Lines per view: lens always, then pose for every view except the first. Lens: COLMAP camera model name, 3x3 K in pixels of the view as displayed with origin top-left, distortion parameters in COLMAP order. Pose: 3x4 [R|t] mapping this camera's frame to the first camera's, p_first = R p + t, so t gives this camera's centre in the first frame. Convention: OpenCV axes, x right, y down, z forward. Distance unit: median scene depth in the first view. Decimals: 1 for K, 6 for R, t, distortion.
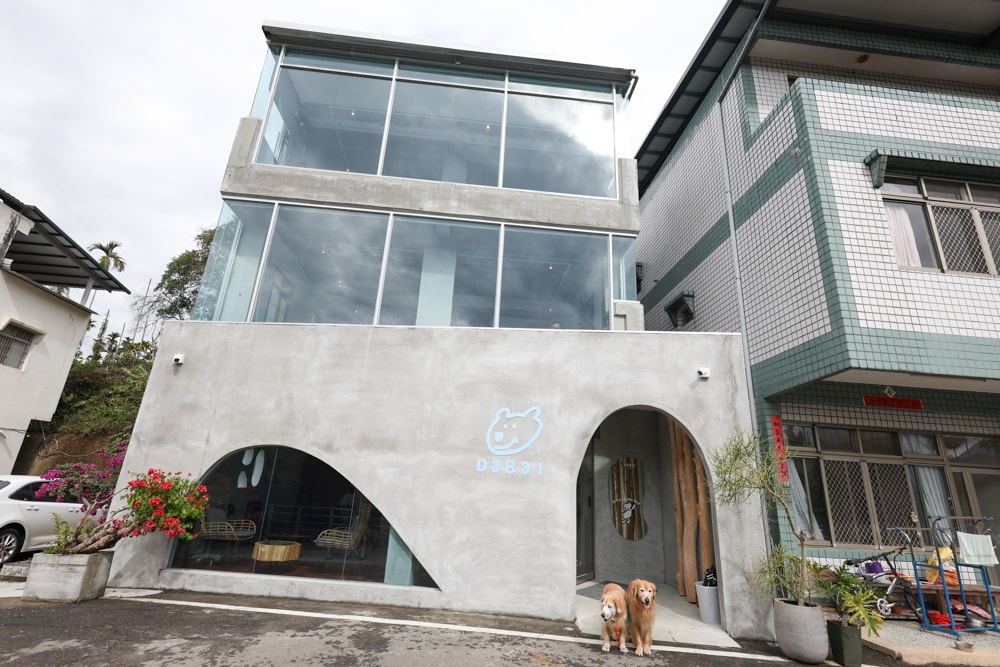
lens RADIAL K [[471.8, 0, 499.8], [0, 471.8, 331.8], [0, 0, 1]] dist [-0.002087, -0.001063]
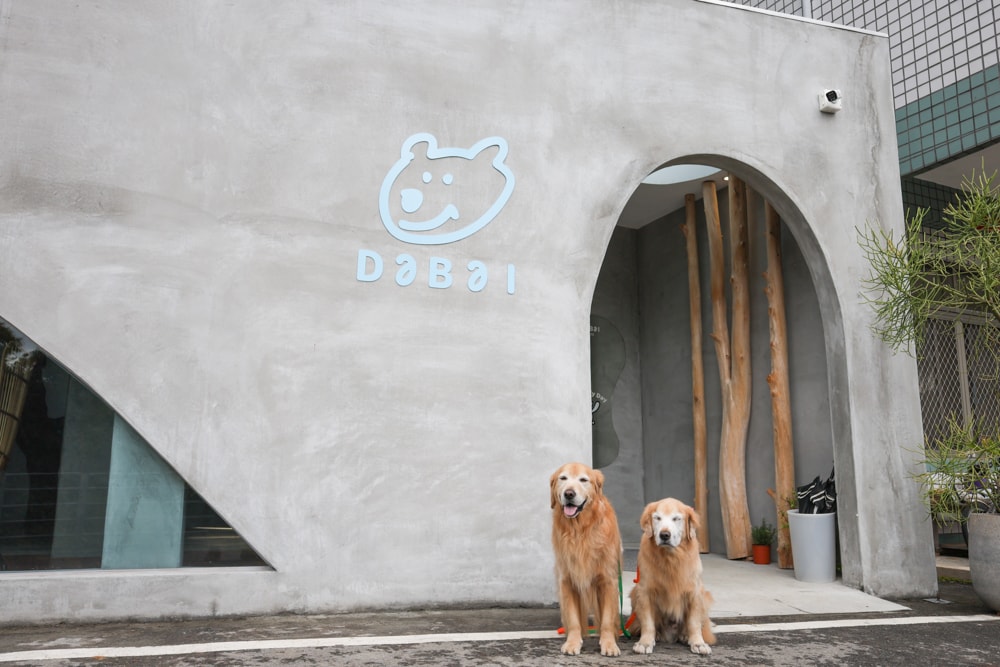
lens RADIAL K [[815.7, 0, 494.9], [0, 815.7, 332.1], [0, 0, 1]] dist [-0.000205, 0.004603]
pose [[0.927097, 0.018766, 0.374352, -0.192339], [-0.078698, 0.986229, 0.145460, 0.227332], [-0.366468, -0.164317, 0.915807, 0.327781]]
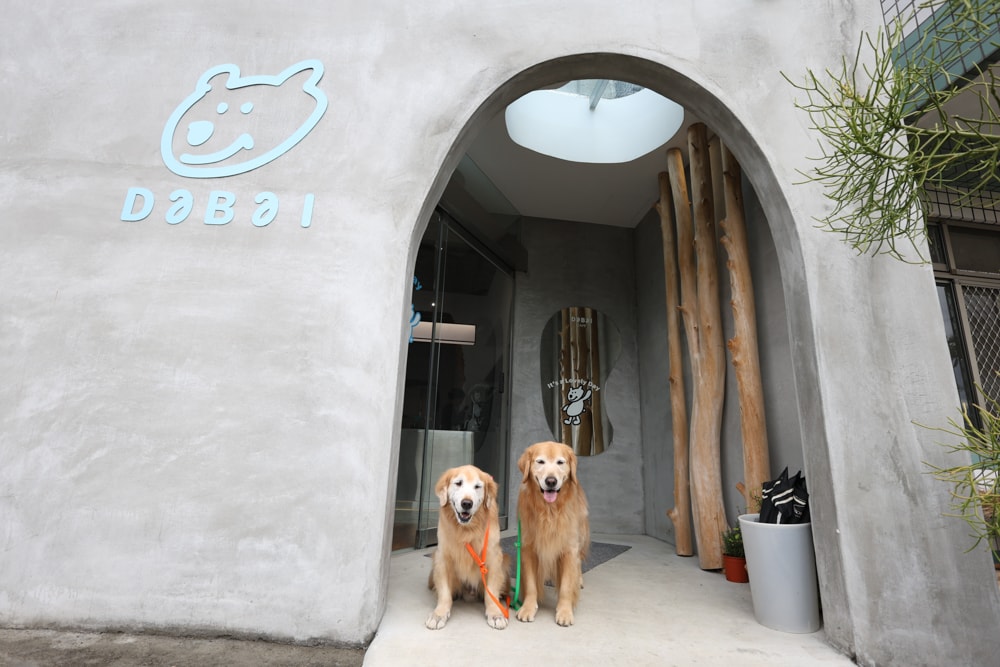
lens RADIAL K [[504.1, 0, 499.3], [0, 504.1, 332.2], [0, 0, 1]] dist [-0.000217, 0.002249]
pose [[0.997639, -0.002629, 0.068621, 0.194918], [-0.002570, 0.997137, 0.075576, 0.342530], [-0.068623, -0.075574, 0.994776, 0.603452]]
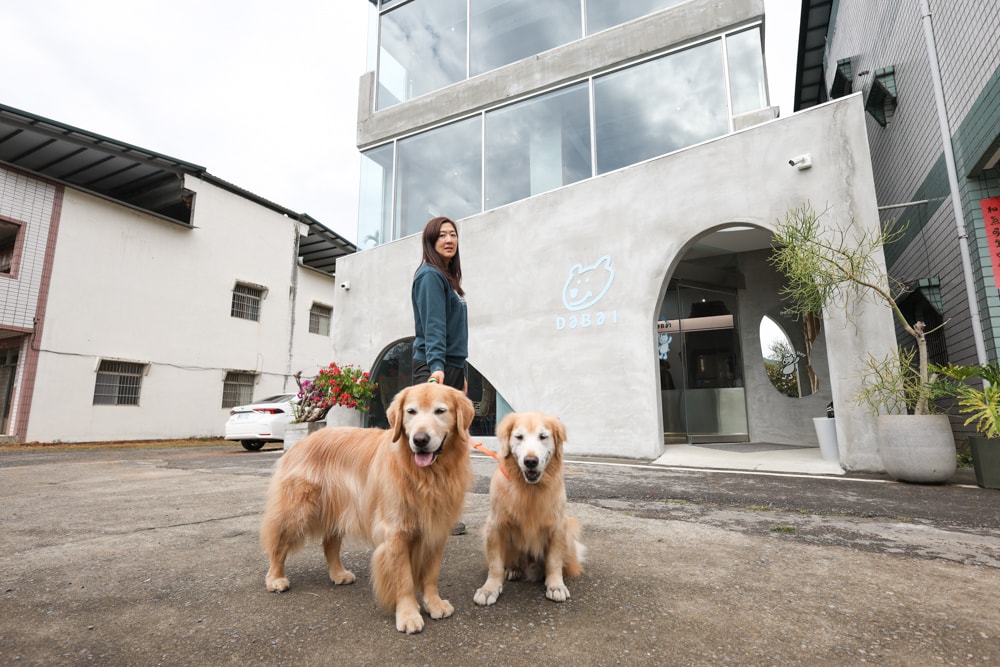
lens RADIAL K [[504.1, 0, 503.8], [0, 504.1, 333.7], [0, 0, 1]] dist [-0.000217, 0.002249]
pose [[0.849353, -0.149431, -0.506231, 0.396529], [0.219828, 0.972096, 0.081880, 0.186723], [0.479870, -0.180829, 0.858502, 0.009388]]
